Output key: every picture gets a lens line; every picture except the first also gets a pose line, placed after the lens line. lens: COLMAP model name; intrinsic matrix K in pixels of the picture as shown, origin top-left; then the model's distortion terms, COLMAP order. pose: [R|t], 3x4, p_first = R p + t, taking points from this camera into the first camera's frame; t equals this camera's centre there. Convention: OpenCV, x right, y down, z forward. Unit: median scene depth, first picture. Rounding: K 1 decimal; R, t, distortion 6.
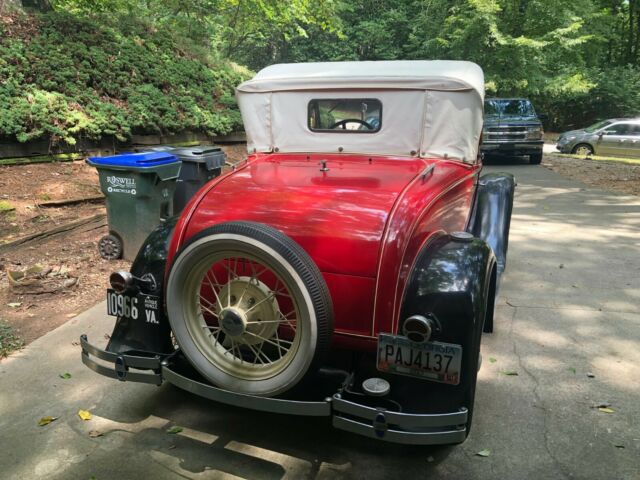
lens RADIAL K [[524.2, 0, 317.4], [0, 524.2, 235.6], [0, 0, 1]] dist [0.019750, -0.002041]
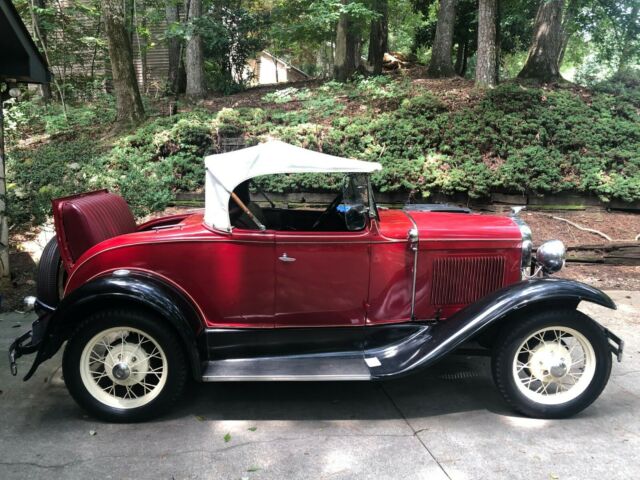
lens RADIAL K [[524.2, 0, 320.7], [0, 524.2, 241.3], [0, 0, 1]] dist [0.019750, -0.002041]
pose [[0.420975, 0.153958, -0.893911, 1.394632], [-0.230646, 0.971268, 0.058661, -0.228419], [0.877259, 0.181482, 0.444389, 0.676668]]
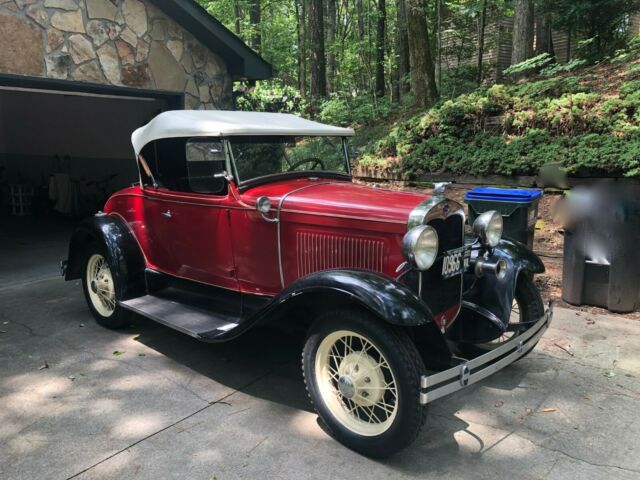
lens RADIAL K [[524.2, 0, 320.4], [0, 524.2, 238.4], [0, 0, 1]] dist [0.019750, -0.002041]
pose [[-0.347520, 0.172672, -0.921637, 1.418319], [-0.219453, 0.940623, 0.258978, -0.468466], [0.911631, 0.292256, -0.288992, 1.853647]]
